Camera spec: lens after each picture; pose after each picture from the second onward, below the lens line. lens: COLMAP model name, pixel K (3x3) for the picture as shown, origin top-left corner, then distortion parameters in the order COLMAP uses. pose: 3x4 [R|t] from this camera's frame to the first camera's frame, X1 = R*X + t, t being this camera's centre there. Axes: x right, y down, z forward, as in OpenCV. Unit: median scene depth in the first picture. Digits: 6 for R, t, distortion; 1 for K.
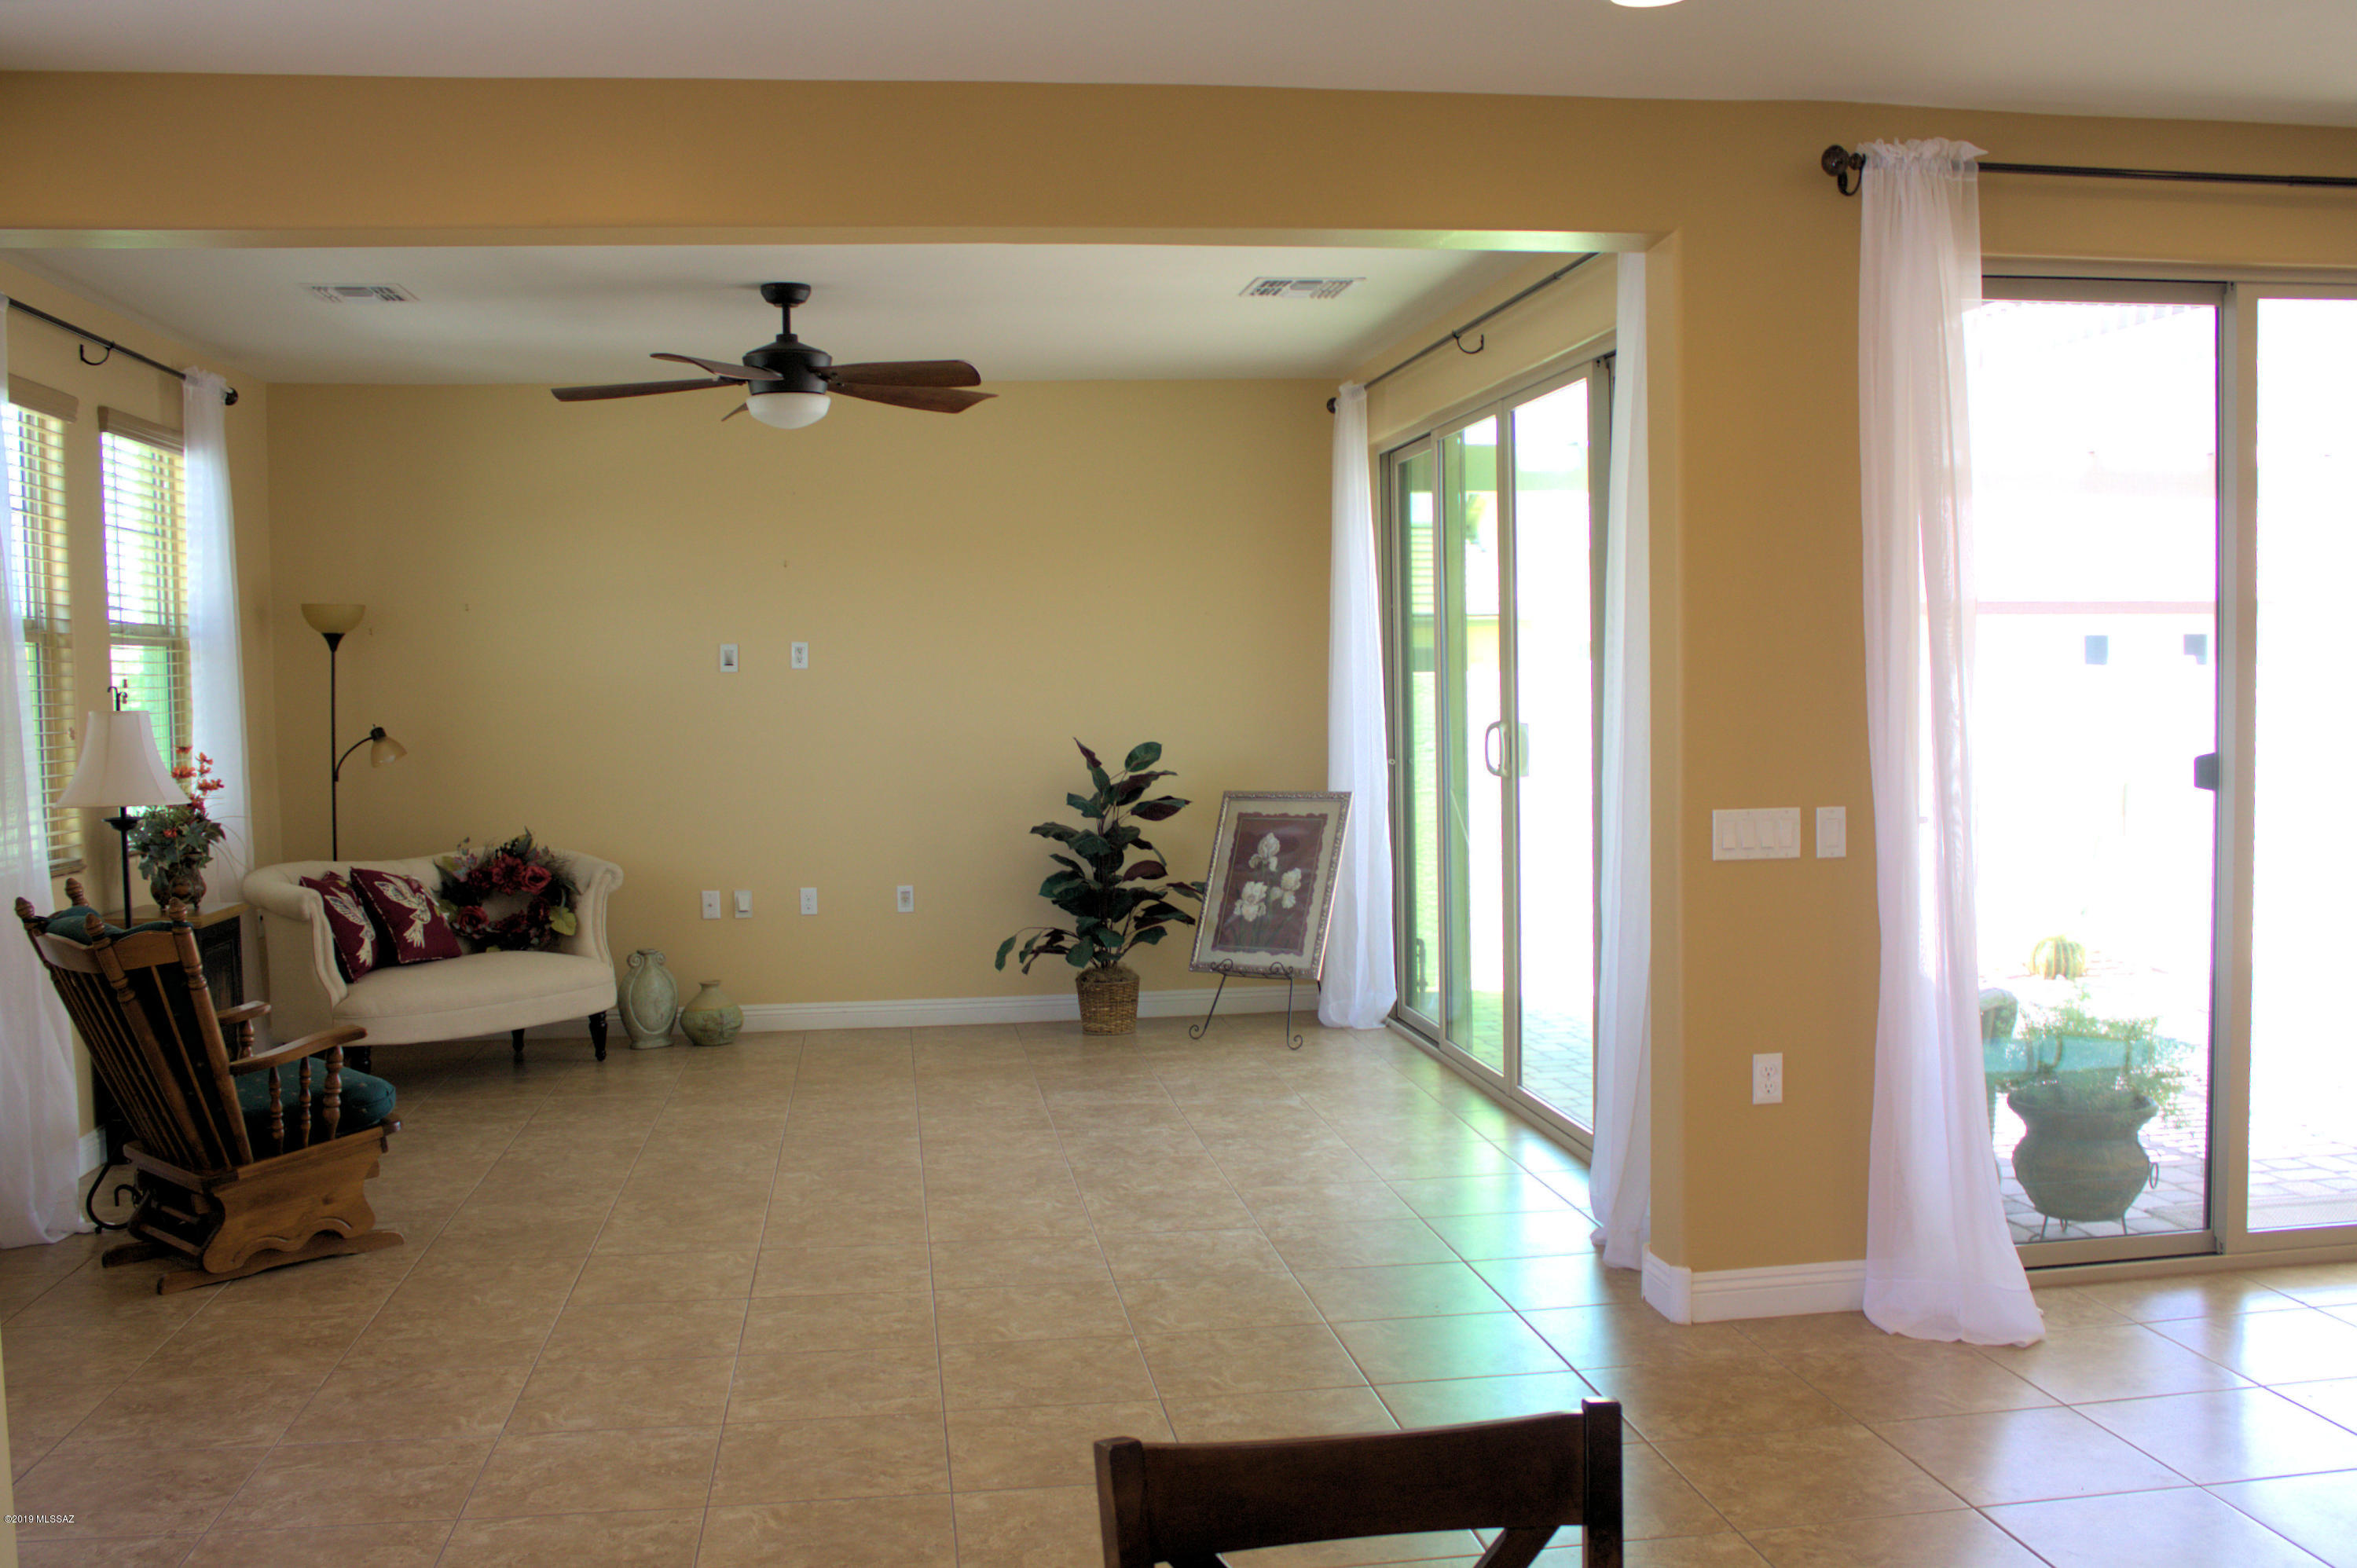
lens RADIAL K [[2009.3, 0, 1102.7], [0, 2009.3, 788.4], [0, 0, 1]] dist [-0.139828, 0.111751]
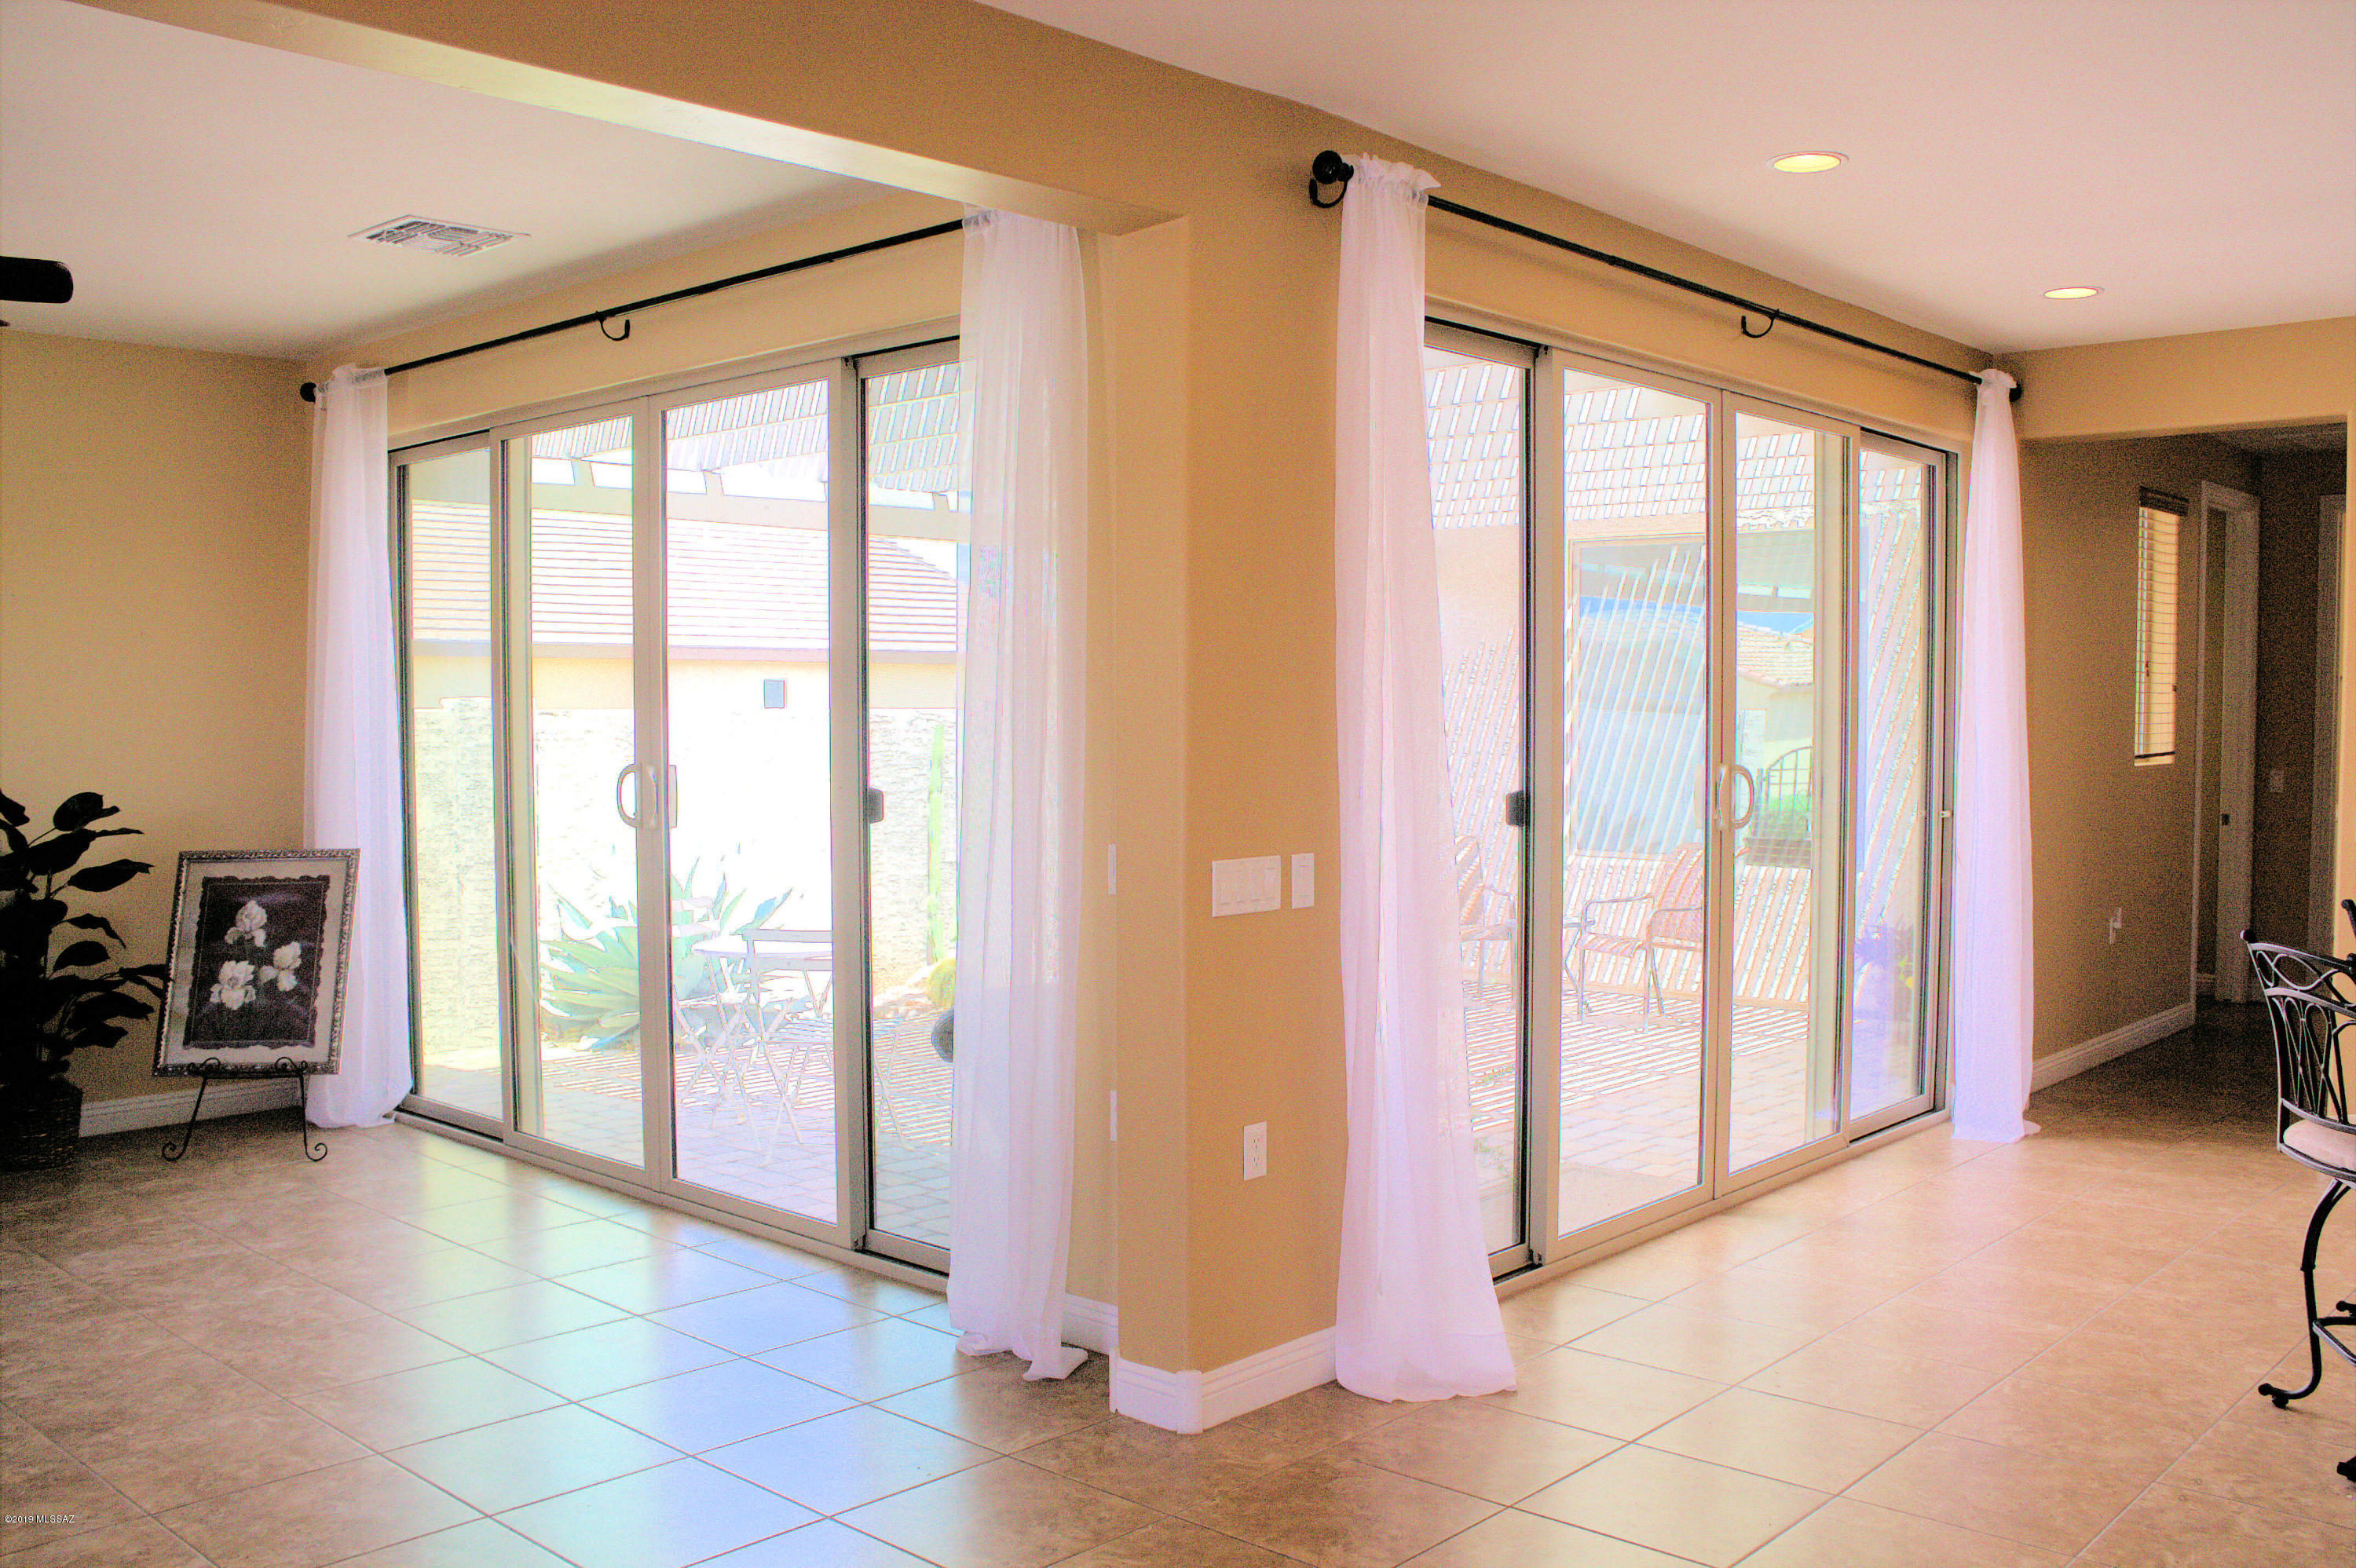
lens RADIAL K [[2008.4, 0, 1181.4], [0, 2008.4, 797.8], [0, 0, 1]] dist [-0.139828, 0.111751]
pose [[0.779551, -0.012877, 0.626206, -0.124792], [0.023083, 0.999700, -0.008178, -0.004907], [-0.625913, 0.020830, 0.779615, 0.134505]]
